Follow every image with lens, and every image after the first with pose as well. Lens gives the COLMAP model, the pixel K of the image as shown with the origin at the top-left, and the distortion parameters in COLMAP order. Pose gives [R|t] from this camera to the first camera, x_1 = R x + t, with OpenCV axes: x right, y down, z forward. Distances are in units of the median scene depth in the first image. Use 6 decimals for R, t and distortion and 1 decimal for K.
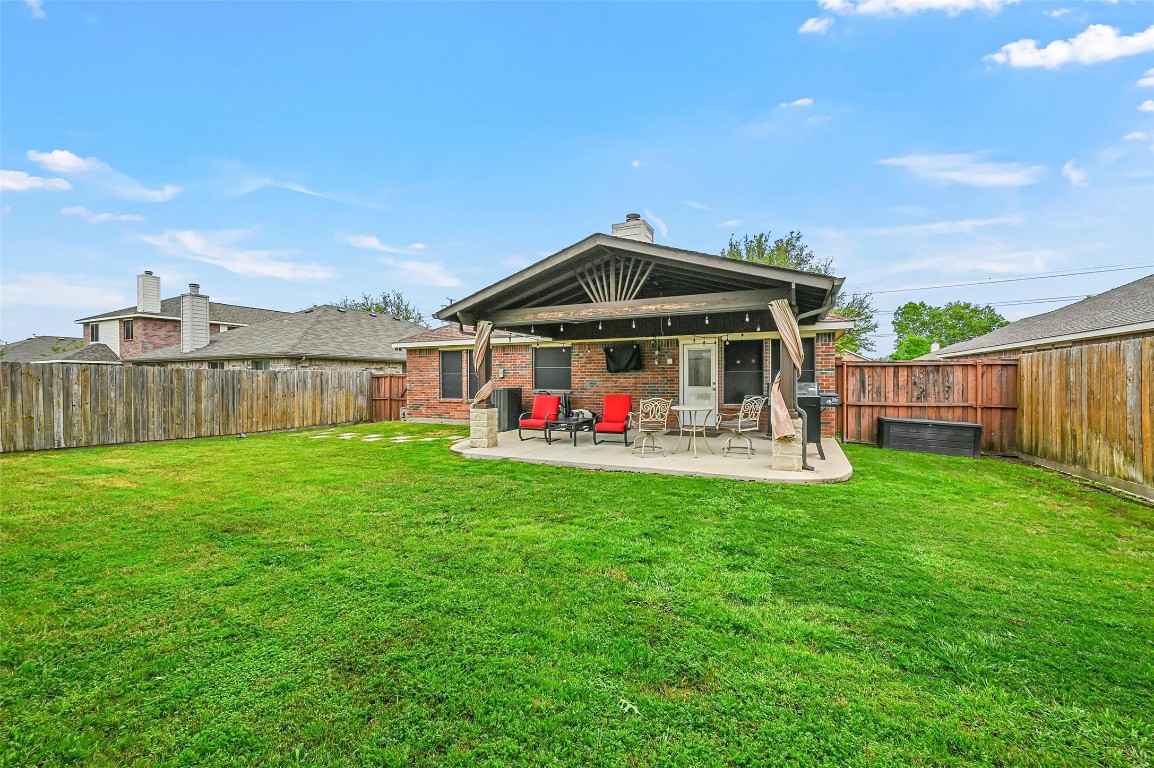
lens RADIAL K [[459.3, 0, 579.1], [0, 459.3, 376.4], [0, 0, 1]] dist [-0.001178, 0.000788]
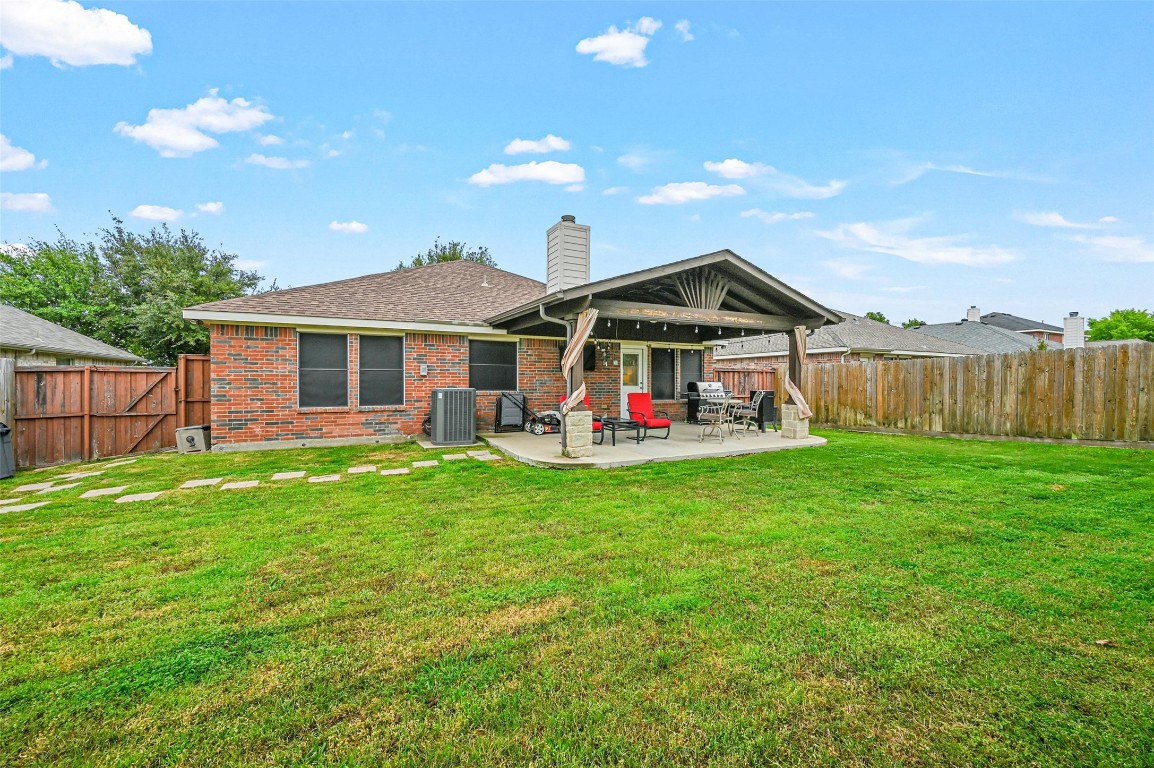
lens RADIAL K [[459.3, 0, 582.5], [0, 459.3, 382.7], [0, 0, 1]] dist [-0.001178, 0.000788]
pose [[0.614451, 0.002187, 0.788952, -0.742924], [-0.006019, 0.999980, 0.001915, 0.013496], [-0.788932, -0.005926, 0.614452, 0.401030]]
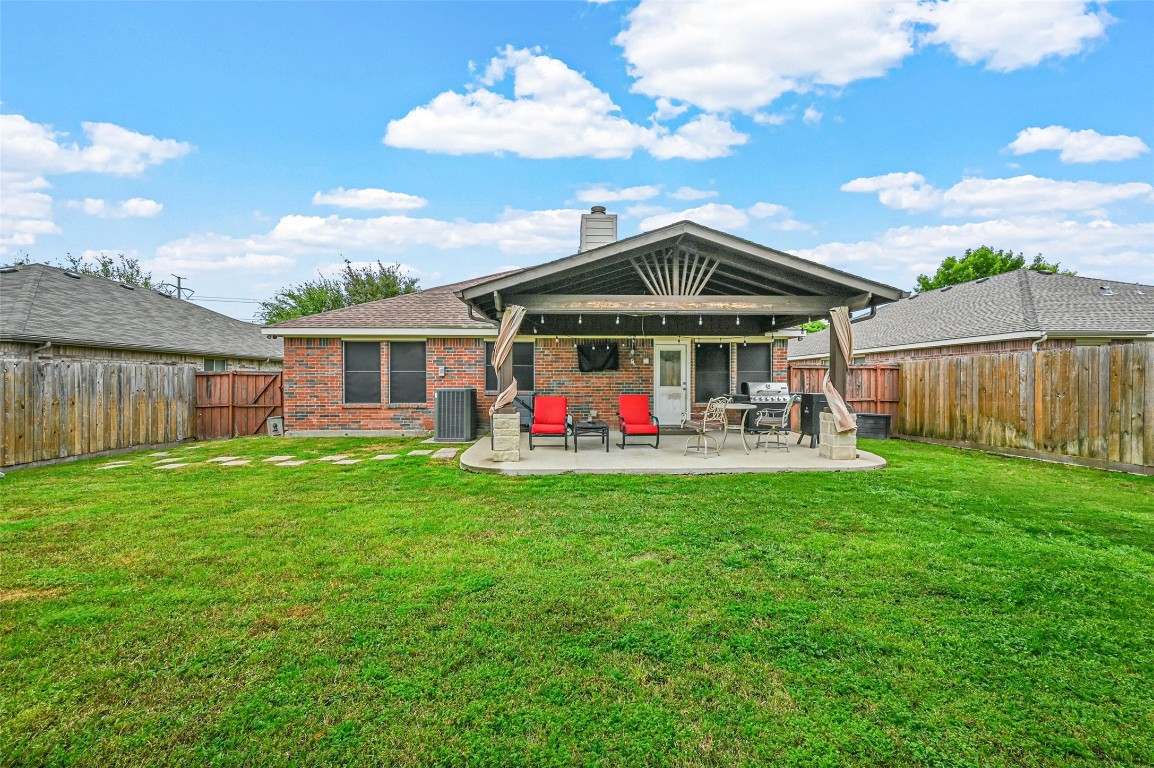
lens RADIAL K [[459.3, 0, 580.8], [0, 459.3, 381.2], [0, 0, 1]] dist [-0.001178, 0.000788]
pose [[0.891220, 0.002923, 0.453563, -0.393089], [-0.005025, 0.999981, 0.003431, 0.008324], [-0.453544, -0.005337, 0.891218, 0.183416]]
